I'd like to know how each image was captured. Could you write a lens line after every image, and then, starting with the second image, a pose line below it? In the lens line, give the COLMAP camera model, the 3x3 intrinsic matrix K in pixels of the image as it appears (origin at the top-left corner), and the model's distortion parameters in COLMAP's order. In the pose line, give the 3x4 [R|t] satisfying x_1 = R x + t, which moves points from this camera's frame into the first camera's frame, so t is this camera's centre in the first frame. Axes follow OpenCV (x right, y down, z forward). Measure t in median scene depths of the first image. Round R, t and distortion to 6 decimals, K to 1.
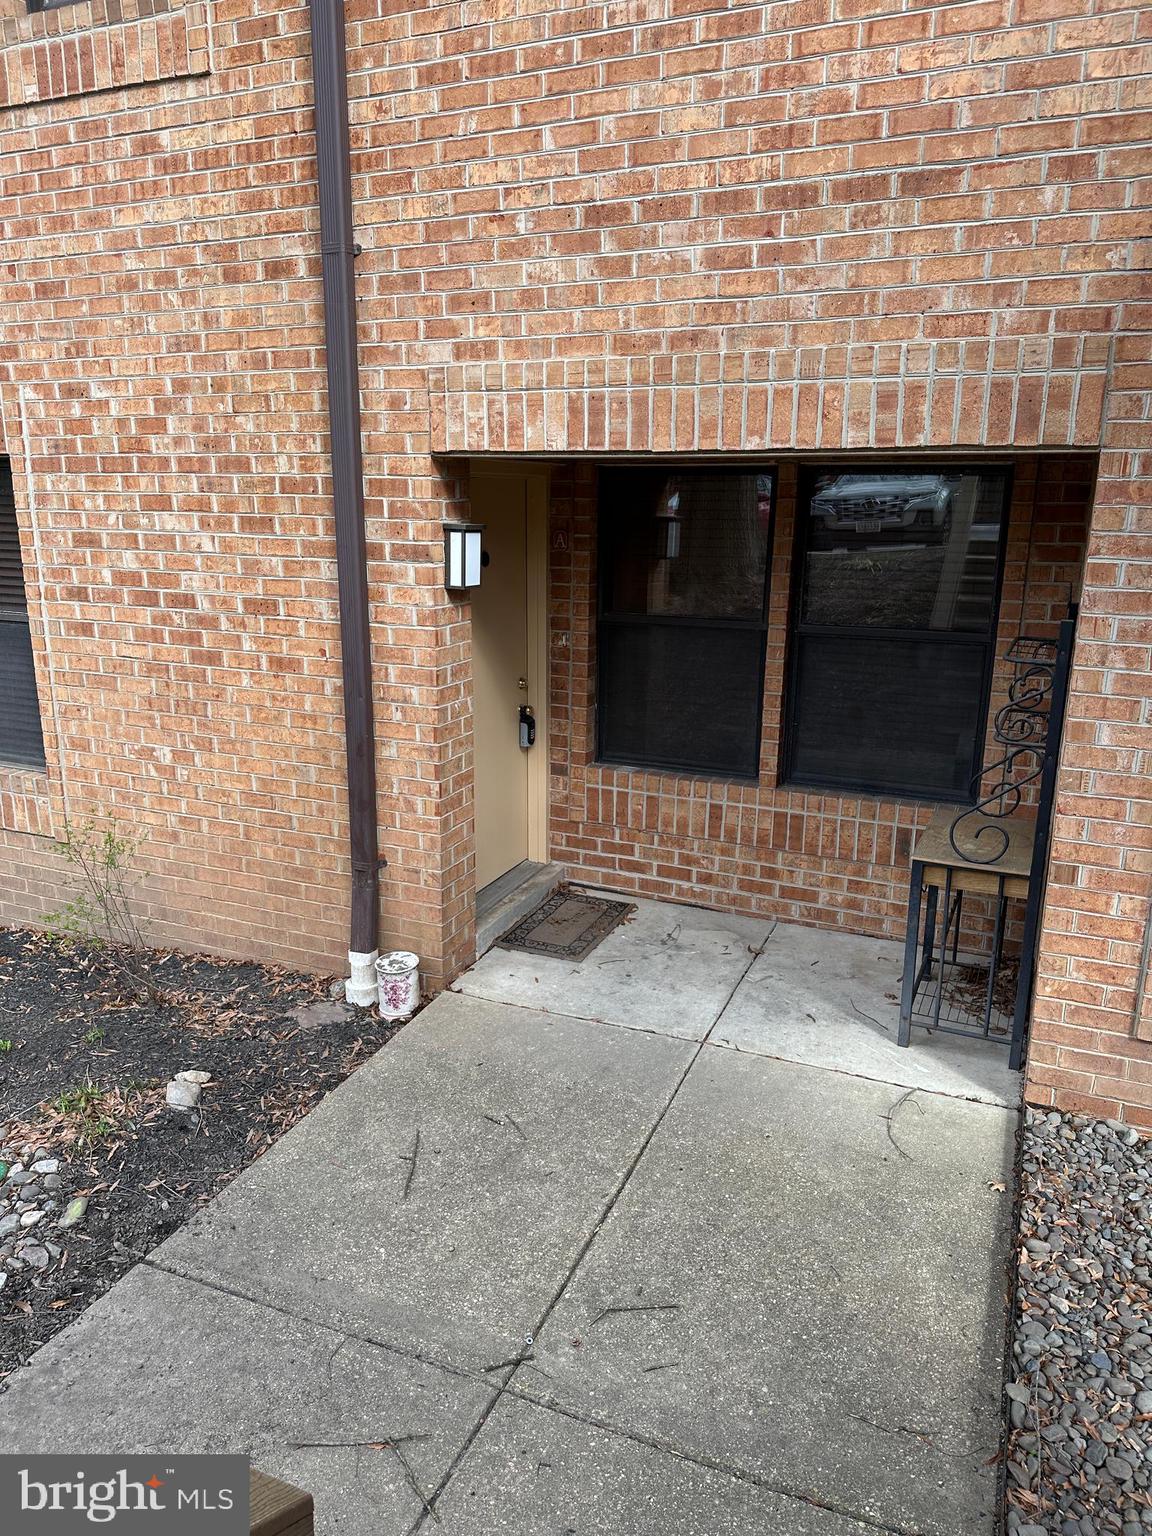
lens RADIAL K [[1071.1, 0, 565.1], [0, 1071.1, 768.6], [0, 0, 1]] dist [0.040148, -0.044049]
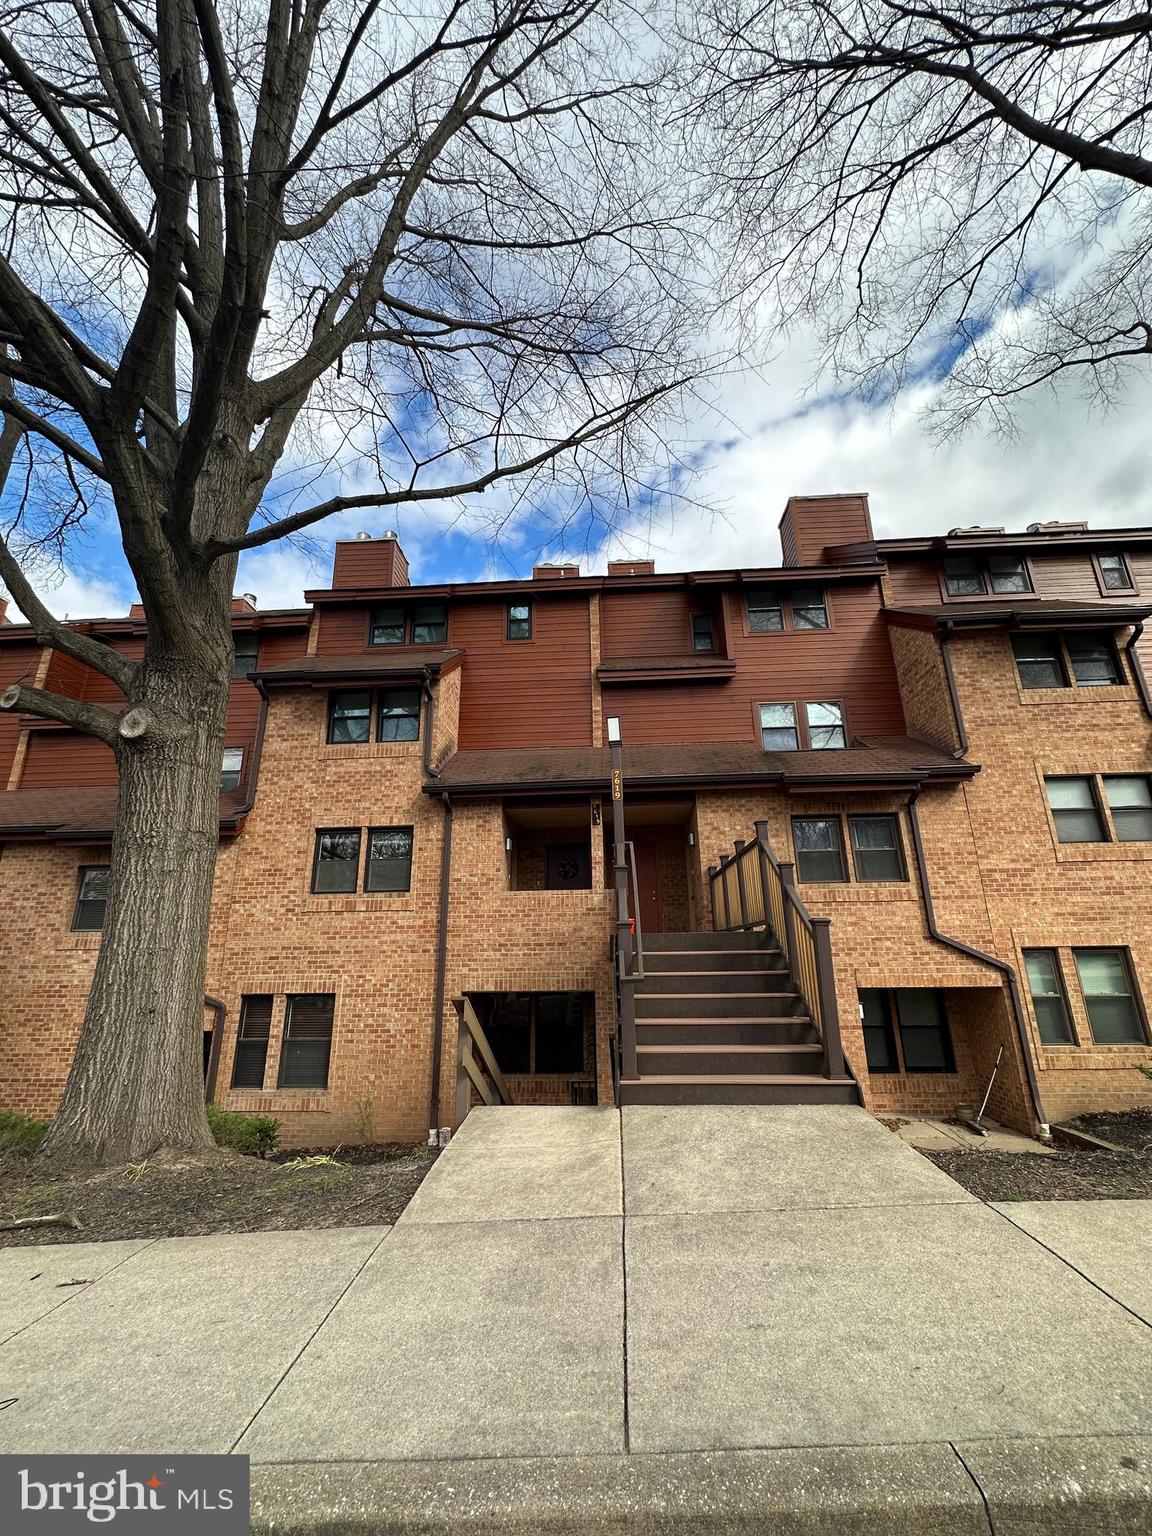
lens RADIAL K [[620.2, 0, 579.6], [0, 620.2, 767.6], [0, 0, 1]] dist [-0.007158, 0.002106]
pose [[0.936686, 0.081101, 0.340648, -0.589172], [0.108126, 0.858284, -0.501655, 0.244179], [-0.333058, 0.506726, 0.795174, -1.620030]]
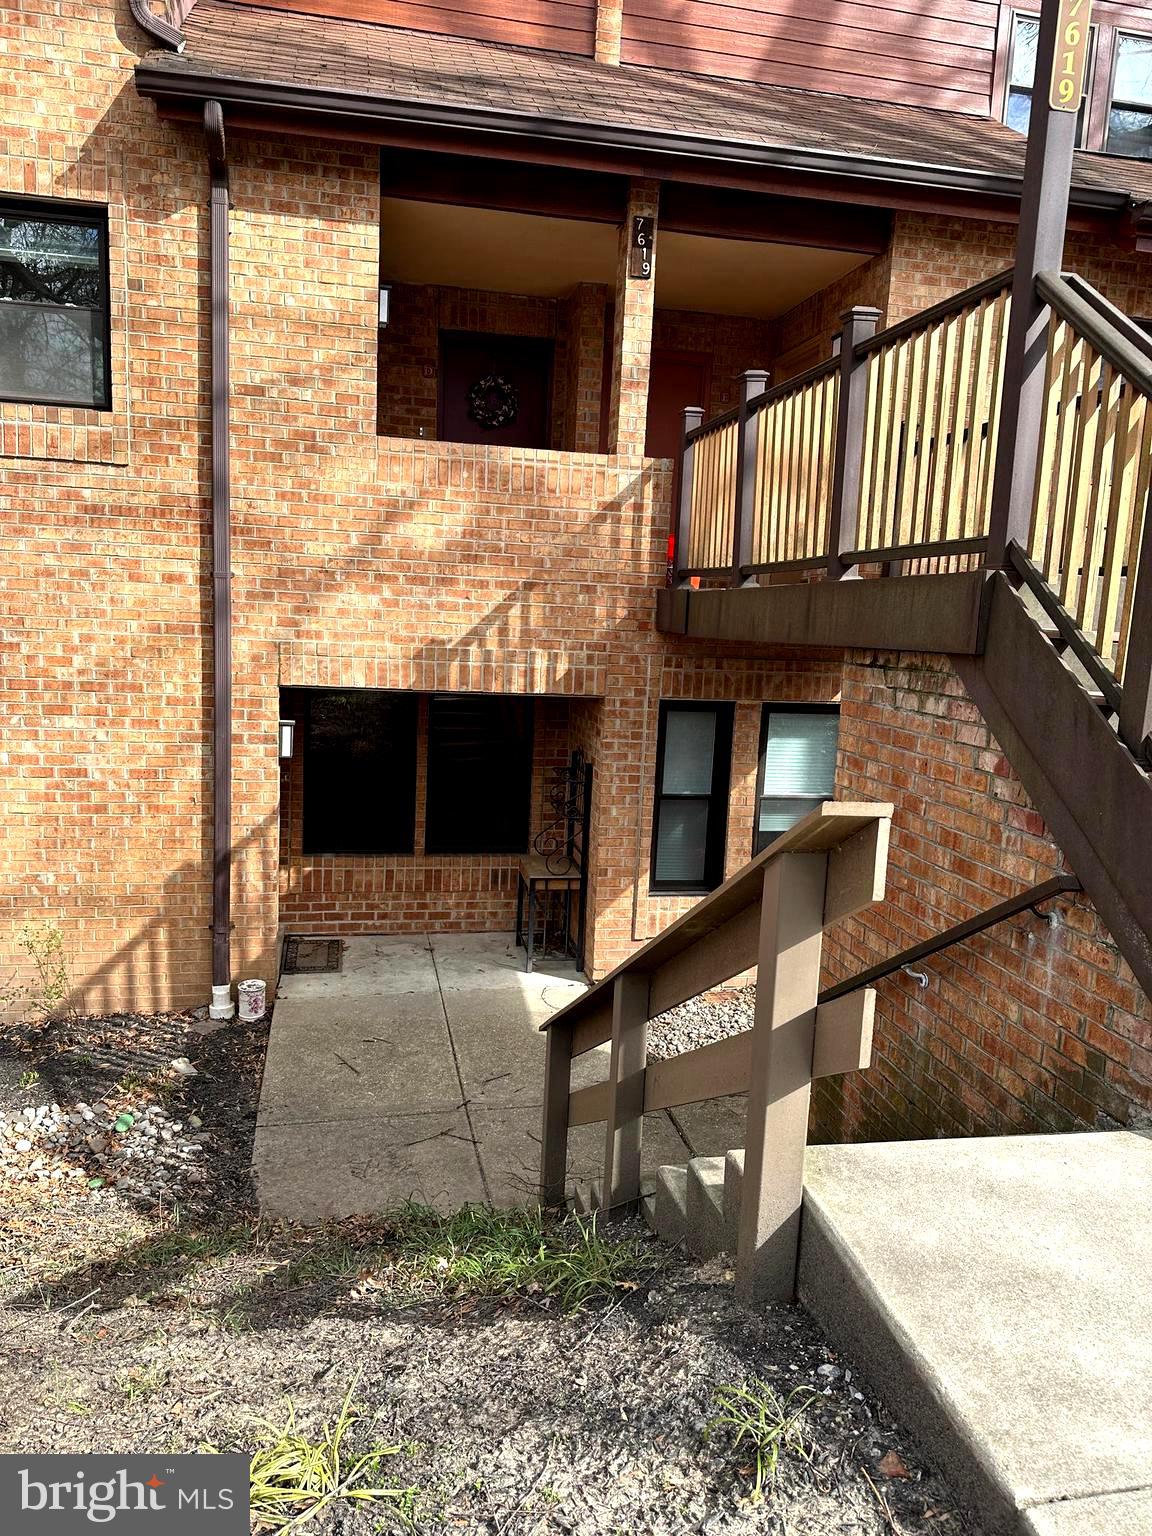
lens RADIAL K [[1071.1, 0, 583.8], [0, 1071.1, 766.4], [0, 0, 1]] dist [0.040148, -0.044049]
pose [[0.805698, -0.058669, 0.589414, -0.734317], [0.107722, 0.993002, -0.048409, -0.017188], [-0.582449, 0.102495, 0.806380, -0.685953]]
